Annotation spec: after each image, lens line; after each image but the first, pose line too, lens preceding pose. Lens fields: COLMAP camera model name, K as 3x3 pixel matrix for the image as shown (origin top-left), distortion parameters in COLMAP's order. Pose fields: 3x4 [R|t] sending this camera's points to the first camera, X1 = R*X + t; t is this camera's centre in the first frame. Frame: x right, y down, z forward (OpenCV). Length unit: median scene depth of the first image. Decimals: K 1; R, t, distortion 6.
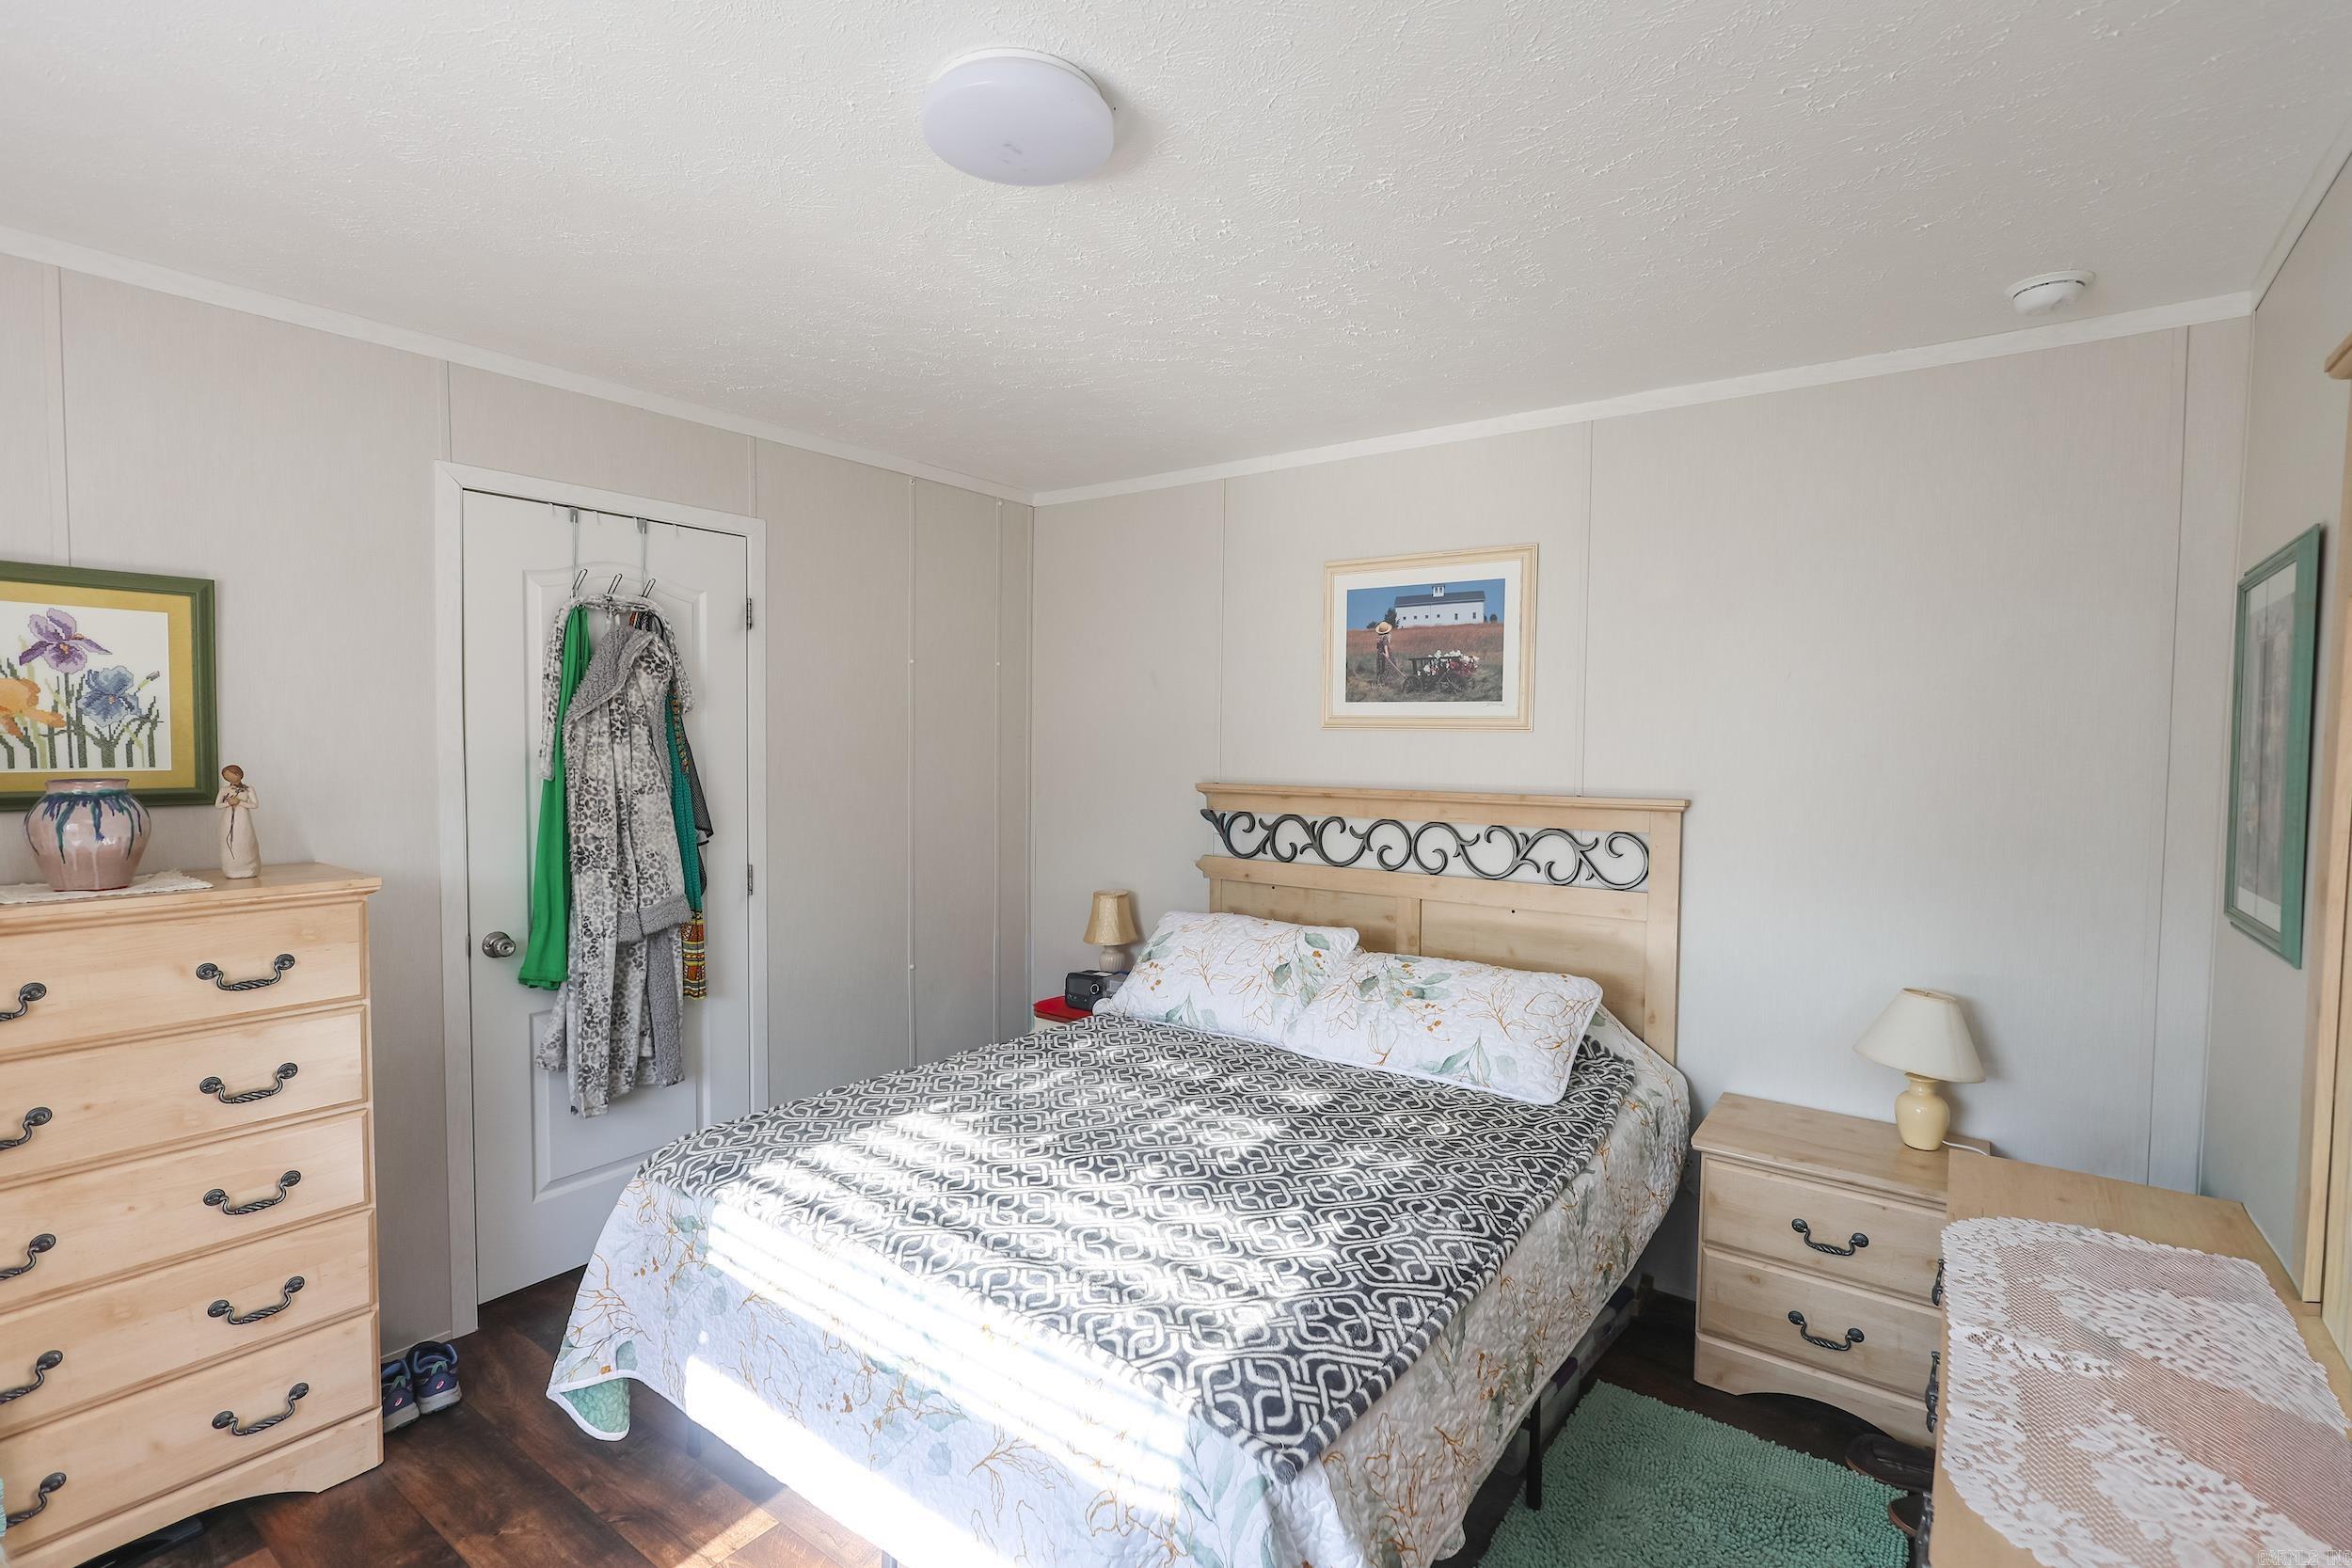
lens RADIAL K [[1085.8, 0, 1176.0], [0, 1085.8, 784.0], [0, 0, 1]] dist [0.001380, 0.000295]
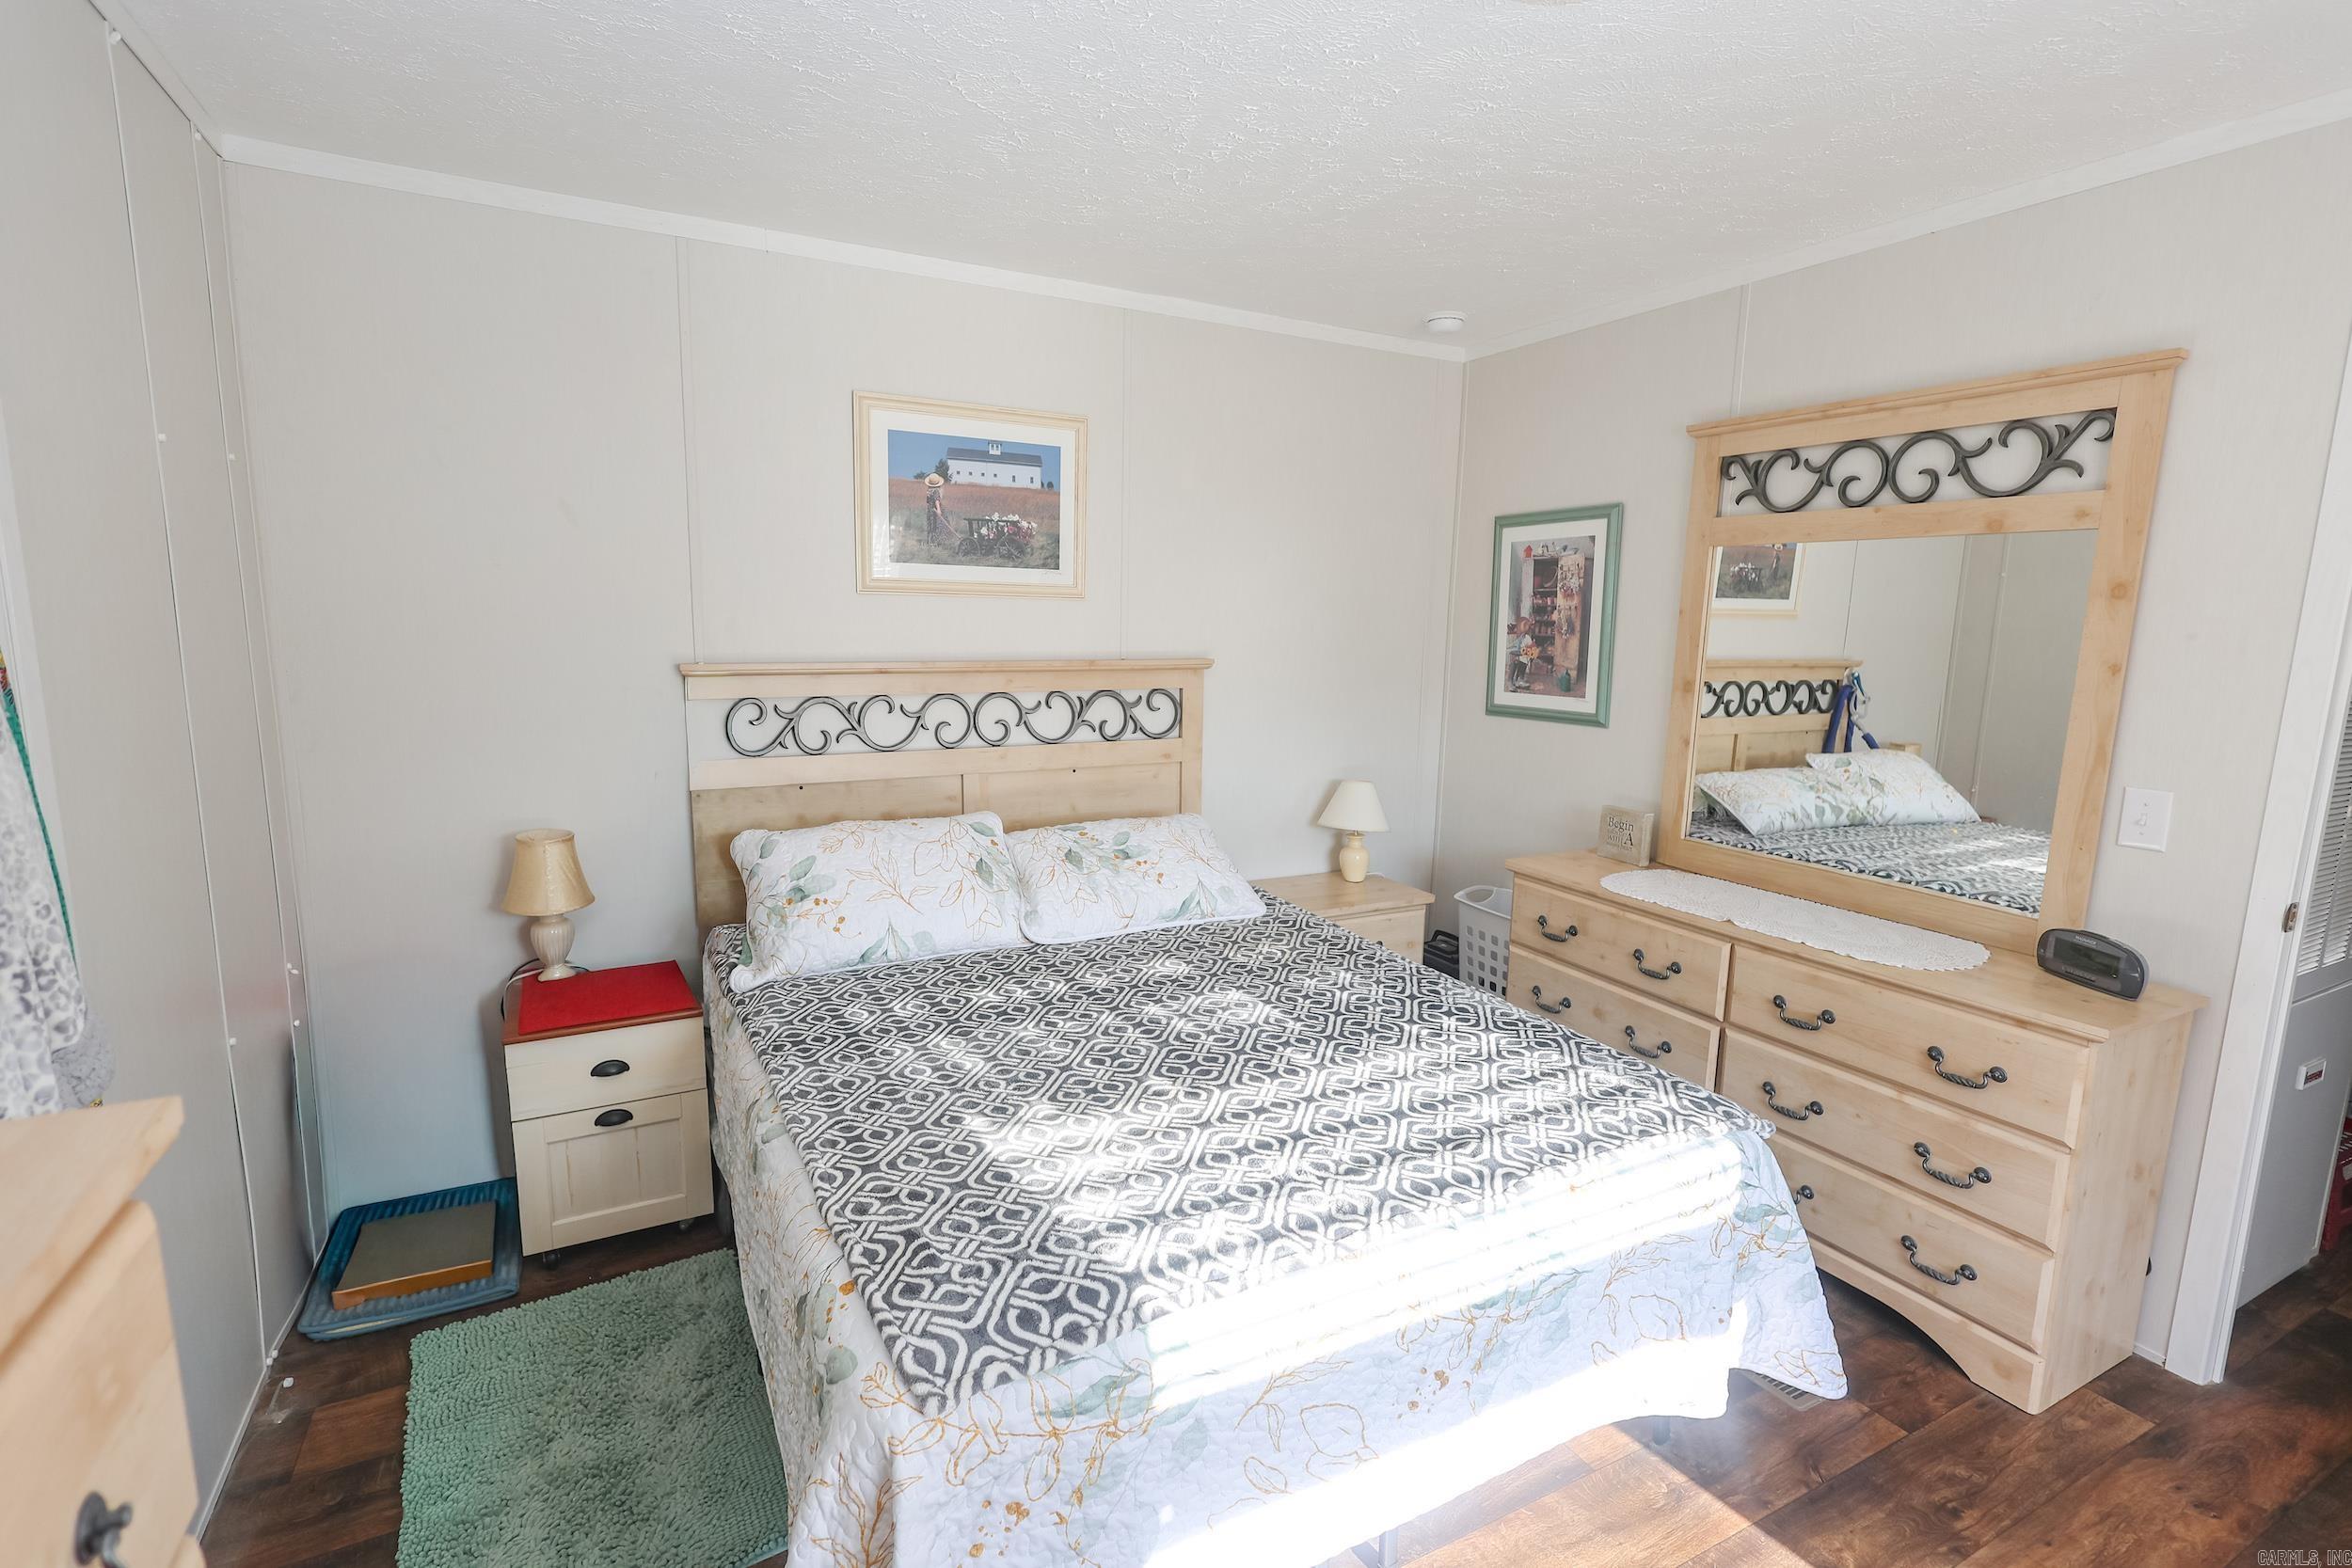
lens RADIAL K [[1085.8, 0, 1176.0], [0, 1085.8, 784.0], [0, 0, 1]] dist [0.001380, 0.000295]
pose [[0.432970, -0.138323, 0.890732, -0.600367], [0.027888, 0.989739, 0.140142, -0.016563], [-0.900977, -0.035837, 0.432384, 0.453142]]
